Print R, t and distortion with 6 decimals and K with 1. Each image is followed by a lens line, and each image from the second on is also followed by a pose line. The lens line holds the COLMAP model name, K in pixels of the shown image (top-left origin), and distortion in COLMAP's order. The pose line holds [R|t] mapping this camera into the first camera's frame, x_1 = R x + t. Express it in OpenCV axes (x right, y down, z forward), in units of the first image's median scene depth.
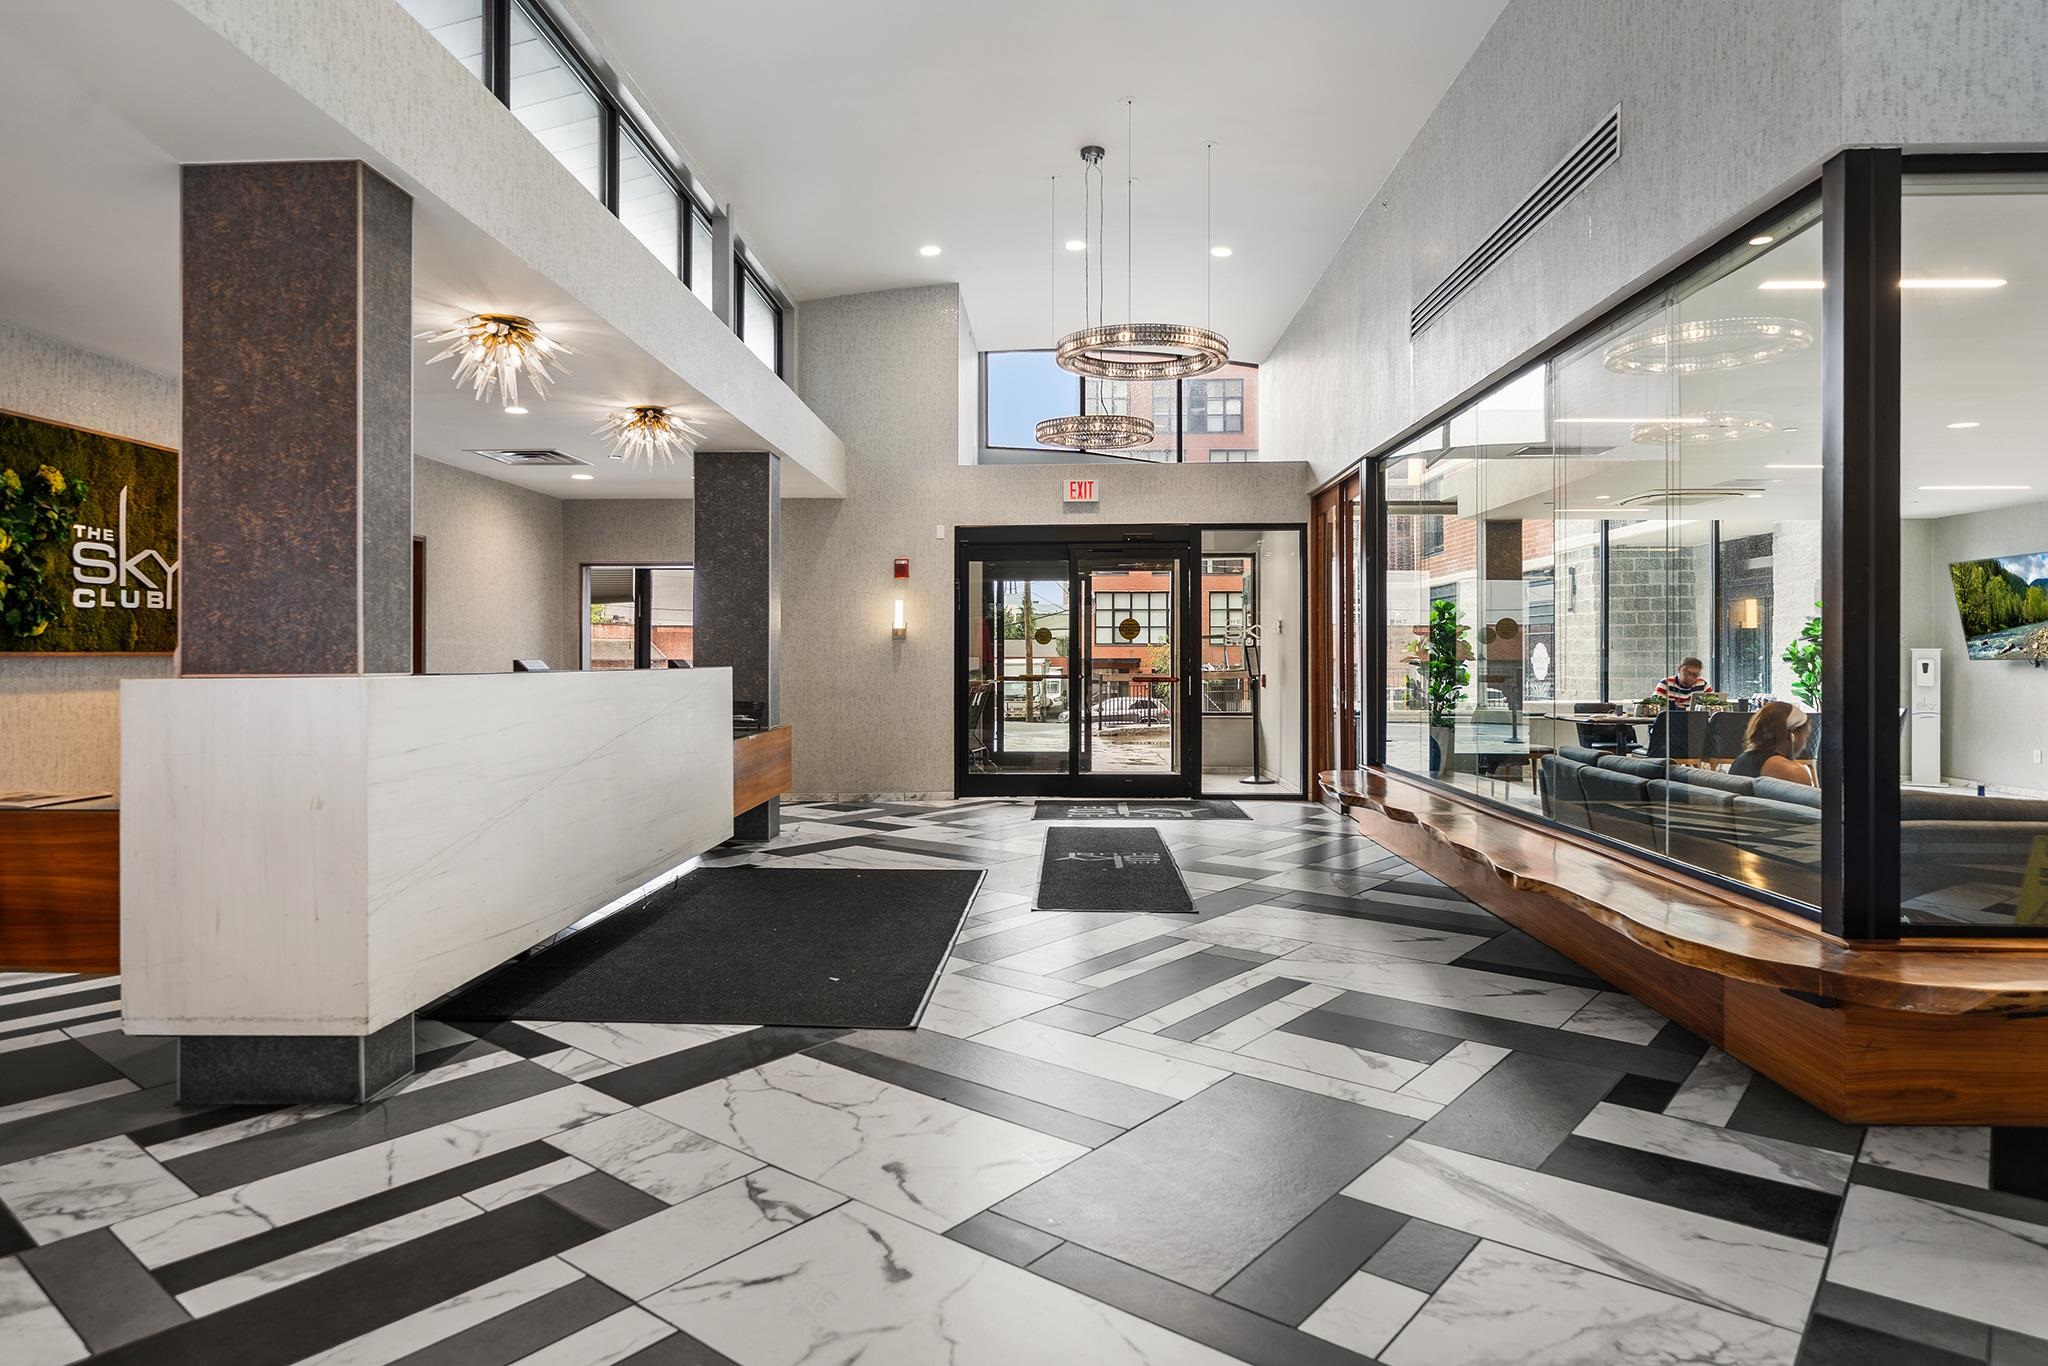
lens RADIAL K [[1190.2, 0, 1024.0], [0, 1190.2, 683.0], [0, 0, 1]] dist [0.000738, 0.000176]
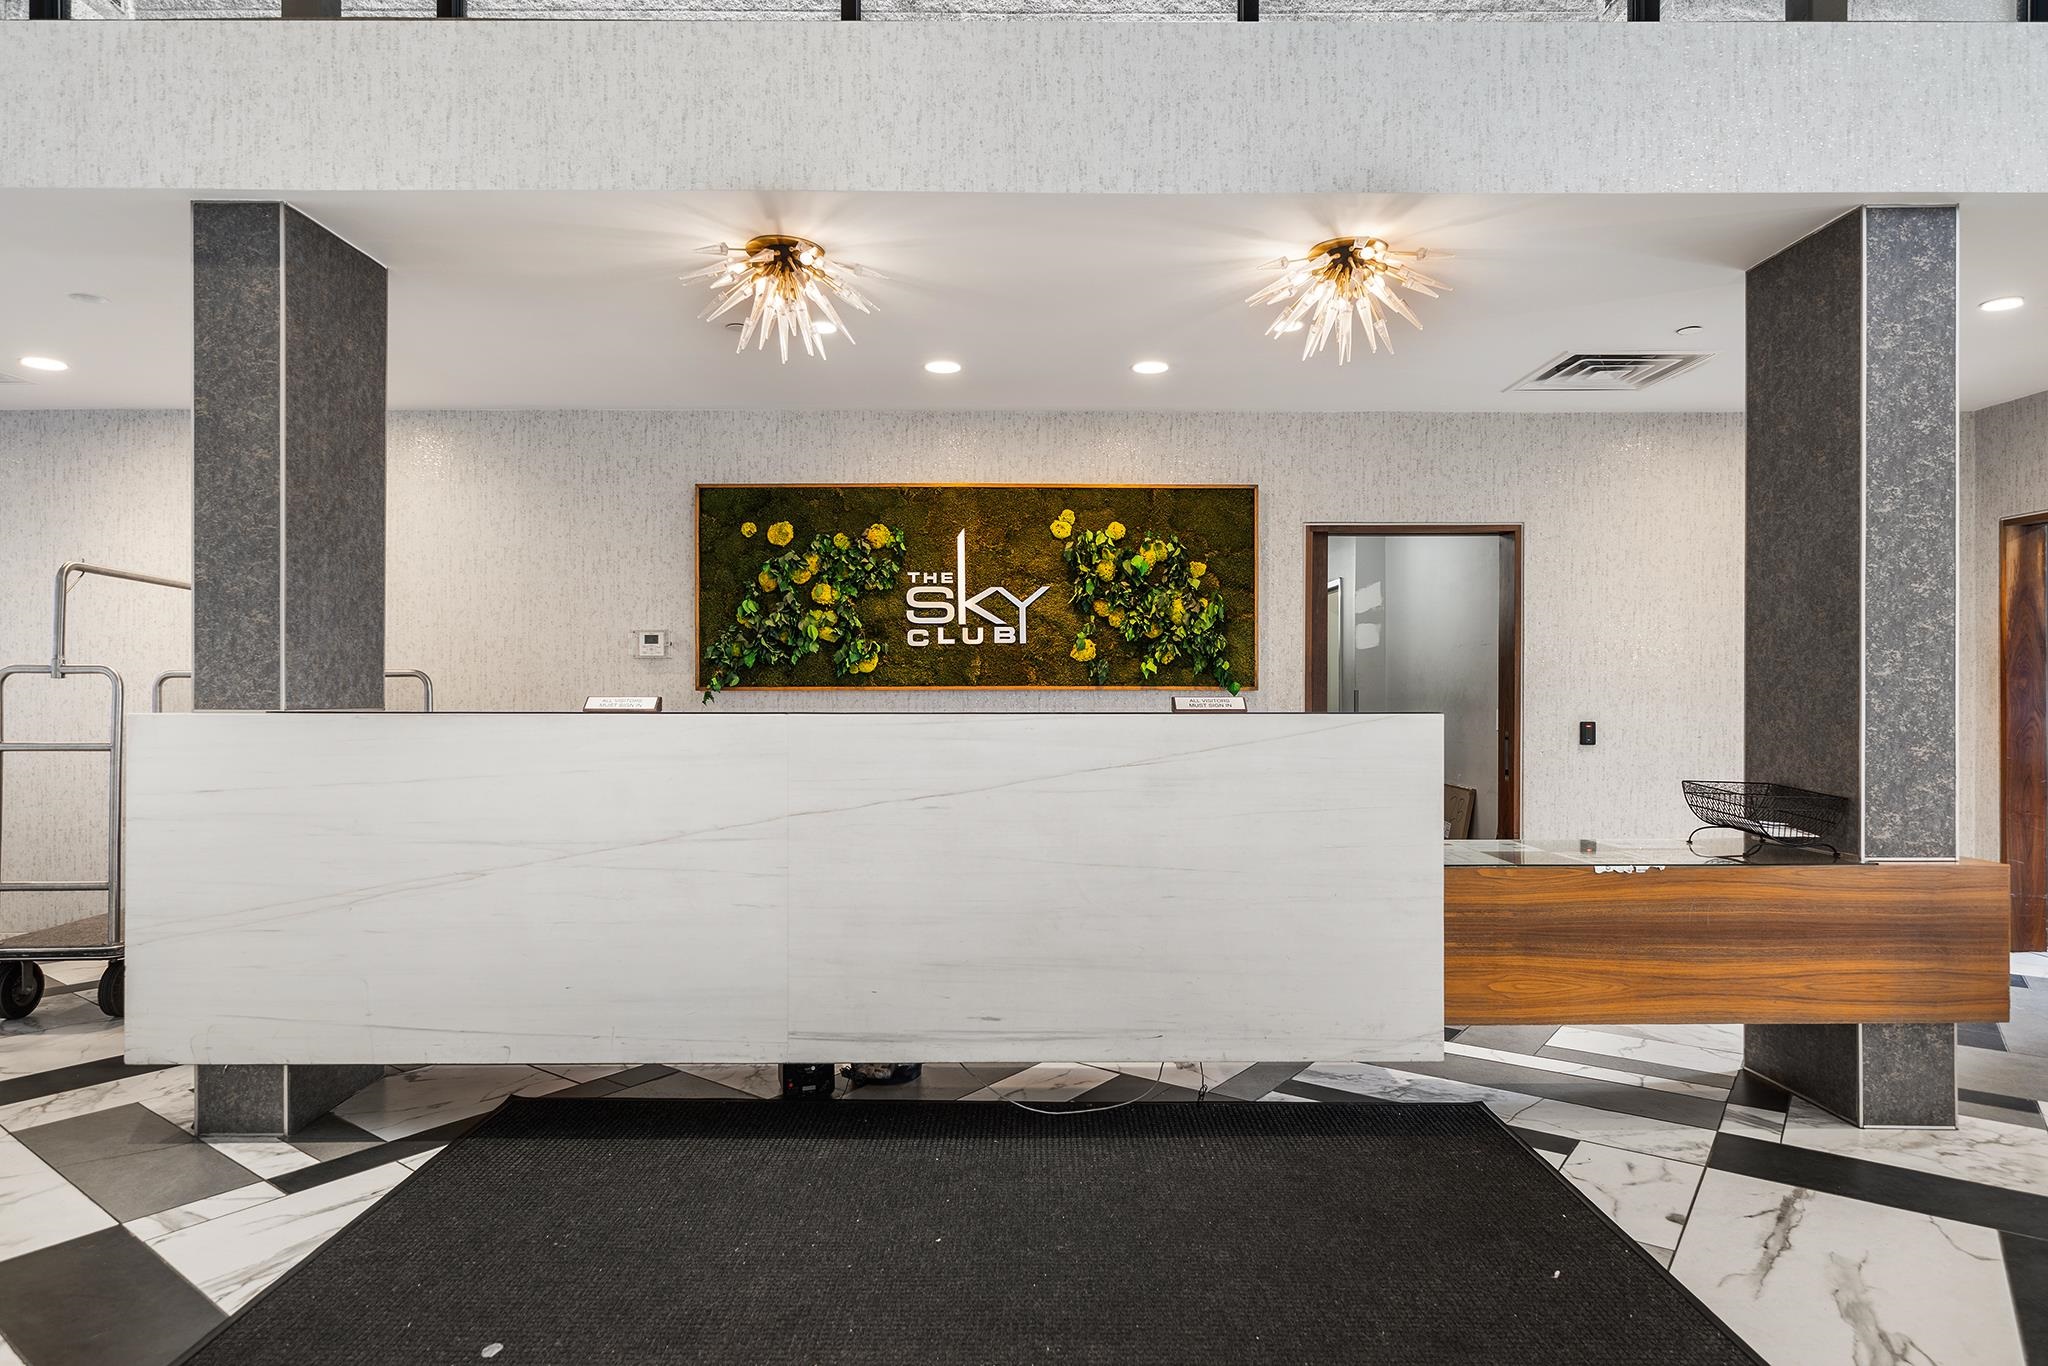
lens RADIAL K [[1150.7, 0, 1021.7], [0, 1150.7, 701.8], [0, 0, 1]] dist [0.001224, -0.000602]
pose [[0.039938, 0.012538, -0.999123, 0.276958], [-0.021332, 0.999704, 0.011692, -0.025655], [0.998974, 0.020846, 0.040194, 1.031810]]
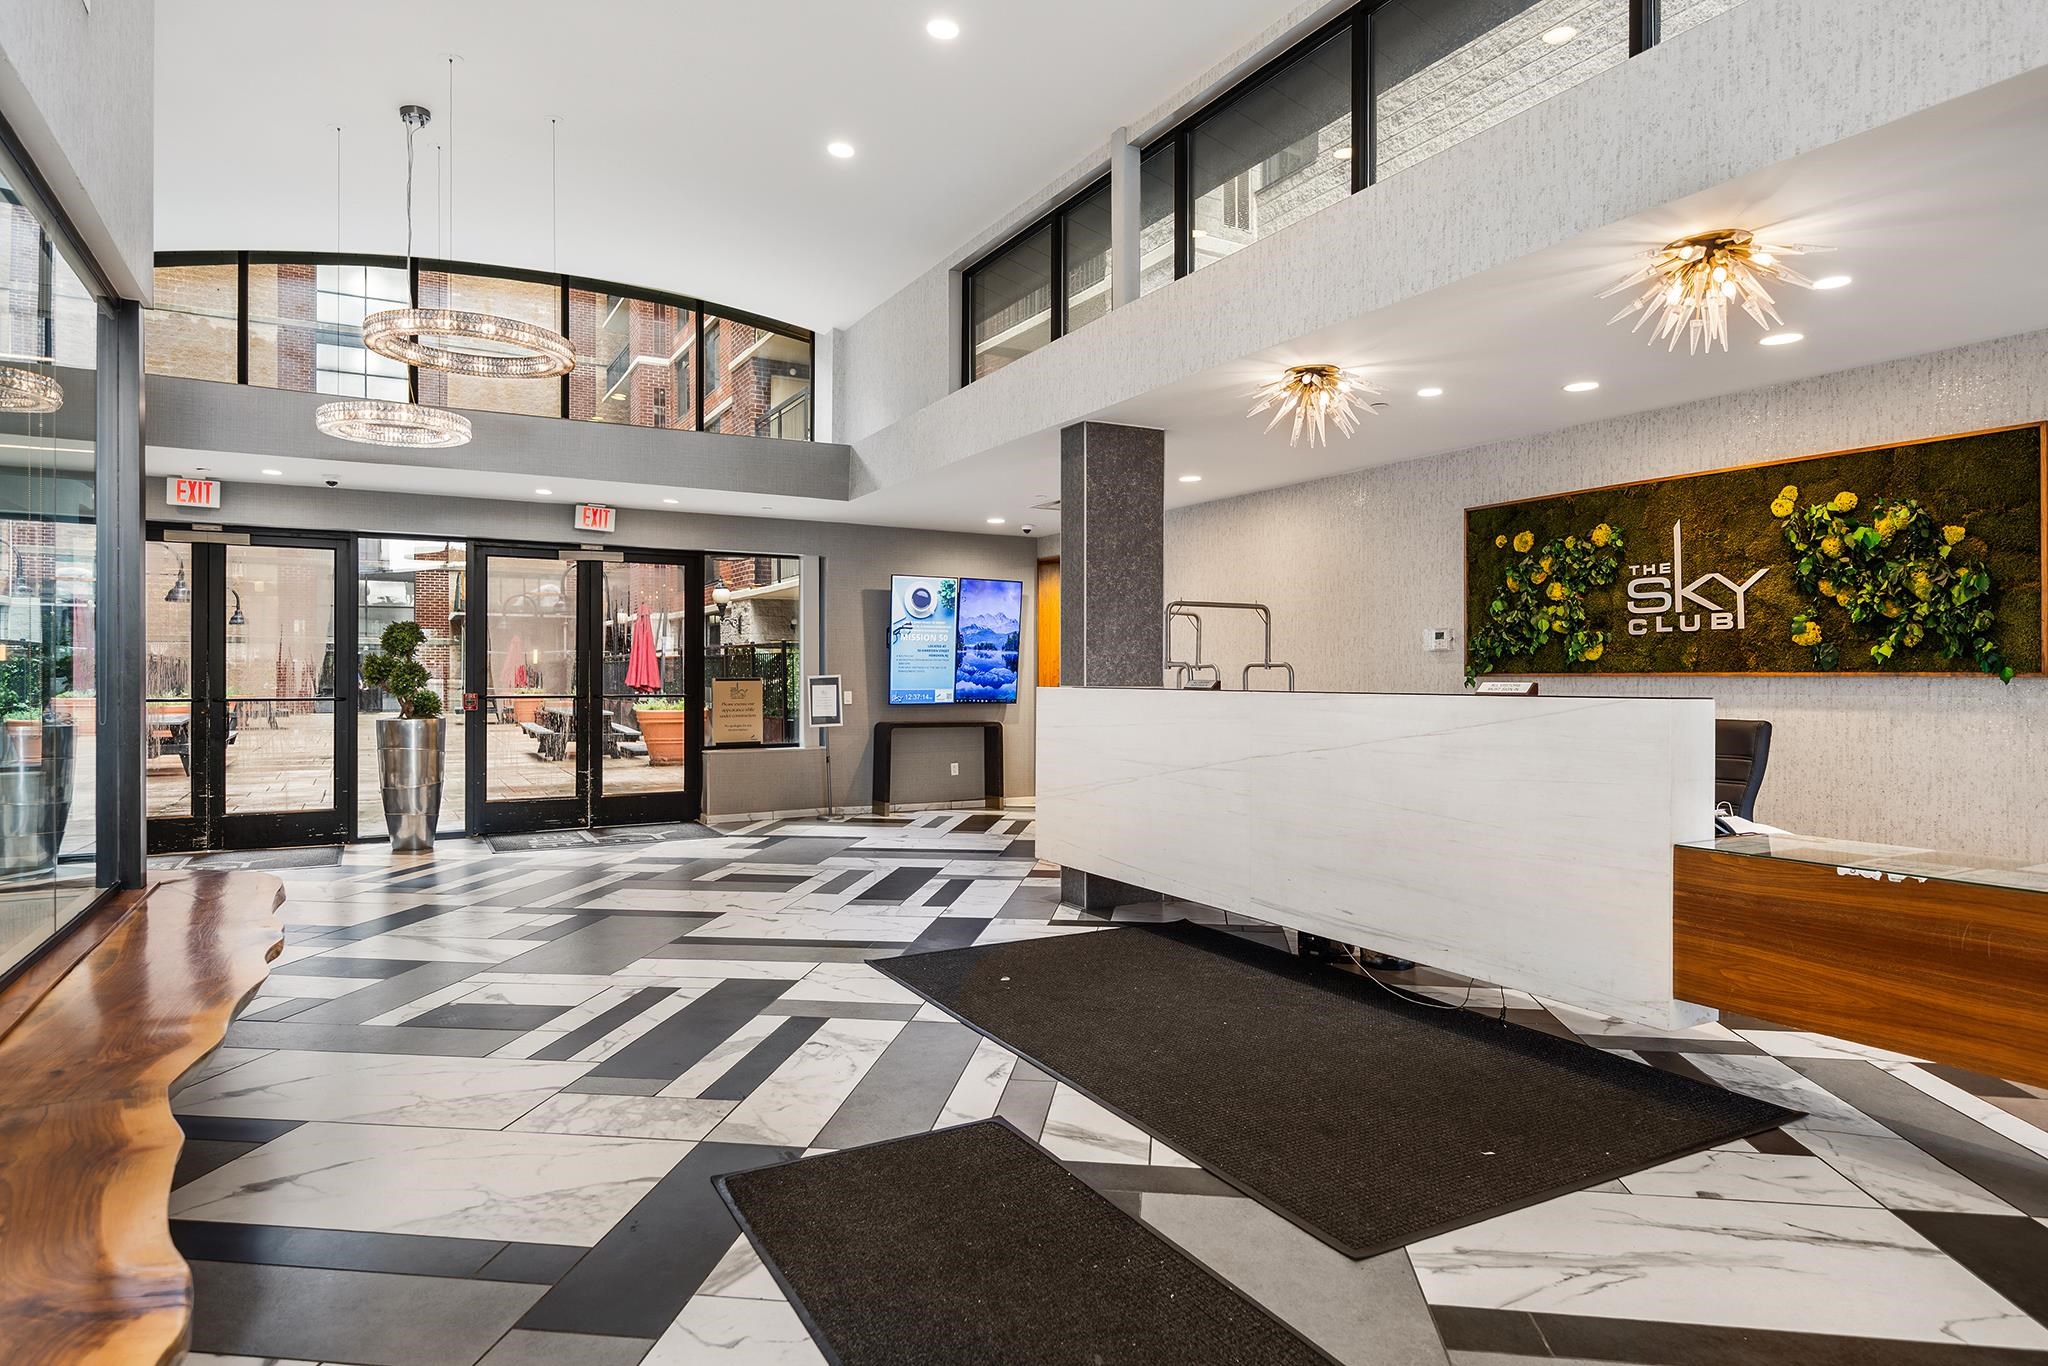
lens RADIAL K [[1150.7, 0, 1021.7], [0, 1150.7, 701.8], [0, 0, 1]] dist [0.001224, -0.000602]
pose [[-0.852881, 0.013868, -0.521922, 0.315248], [-0.009765, 0.999049, 0.042503, -0.038862], [0.522015, 0.041346, -0.851934, 1.617496]]
